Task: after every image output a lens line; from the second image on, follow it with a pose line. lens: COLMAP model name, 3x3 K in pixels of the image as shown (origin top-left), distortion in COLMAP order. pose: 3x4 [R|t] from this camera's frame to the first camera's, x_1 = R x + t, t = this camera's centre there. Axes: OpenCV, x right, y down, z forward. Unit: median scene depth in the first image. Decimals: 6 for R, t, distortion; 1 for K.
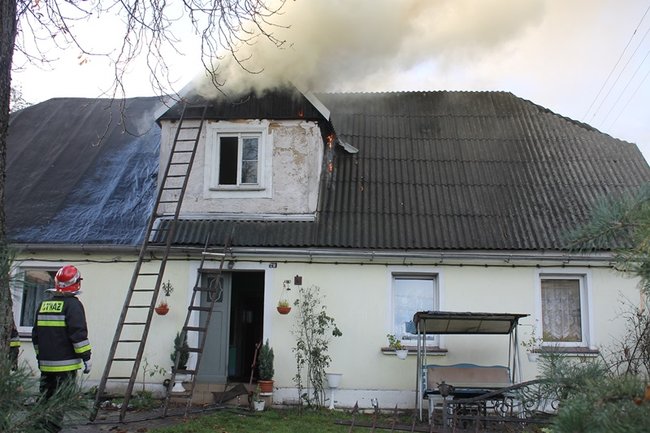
lens RADIAL K [[665.5, 0, 326.3], [0, 665.5, 224.5], [0, 0, 1]] dist [-0.104309, 0.028102]
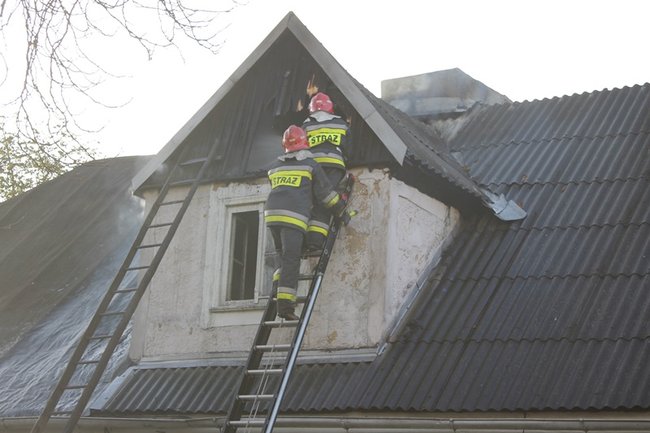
lens RADIAL K [[1461.1, 0, 325.0], [0, 1461.1, 216.5], [0, 0, 1]] dist [0.065217, 0.210457]
pose [[0.885871, -0.083757, -0.456309, 0.462296], [0.030868, 0.992030, -0.122164, 0.020108], [0.462904, 0.094136, 0.881396, -0.024048]]
